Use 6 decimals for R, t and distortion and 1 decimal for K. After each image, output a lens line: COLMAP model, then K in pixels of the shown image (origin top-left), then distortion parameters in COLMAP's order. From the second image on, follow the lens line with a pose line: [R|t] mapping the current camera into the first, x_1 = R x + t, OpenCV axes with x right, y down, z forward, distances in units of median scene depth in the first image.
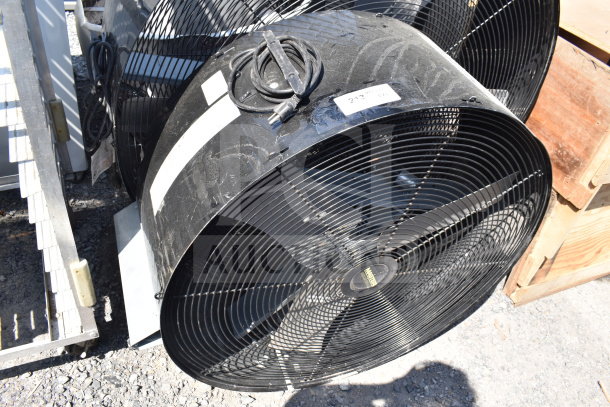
lens RADIAL K [[483.8, 0, 327.4], [0, 483.8, 215.0], [0, 0, 1]] dist [-0.108276, 0.038976]
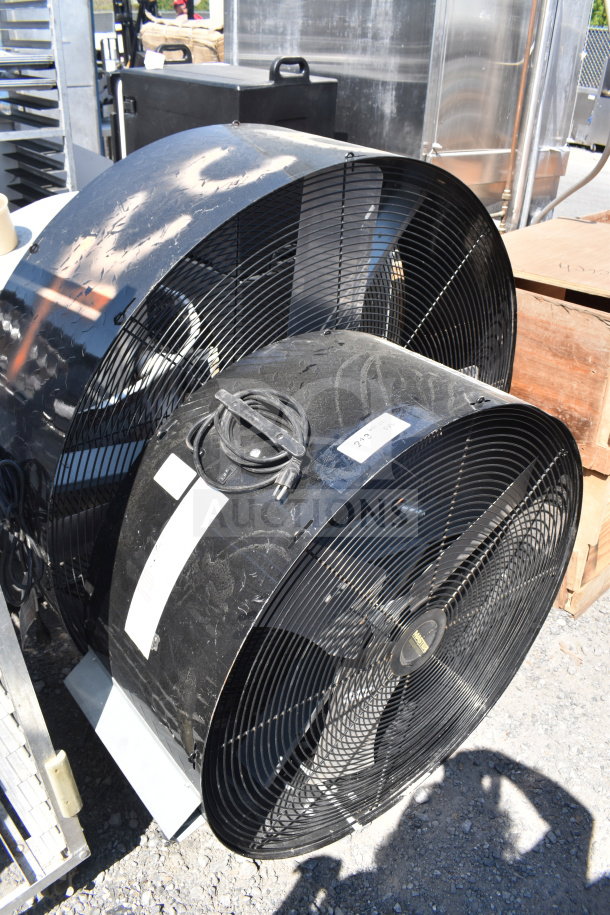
lens RADIAL K [[725.6, 0, 305.0], [0, 725.6, 457.5], [0, 0, 1]] dist [-0.108276, 0.038976]
pose [[0.937815, -0.298504, 0.177193, -0.204692], [0.323620, 0.936481, -0.135179, -0.054891], [-0.125587, 0.184116, 0.974848, -0.175145]]
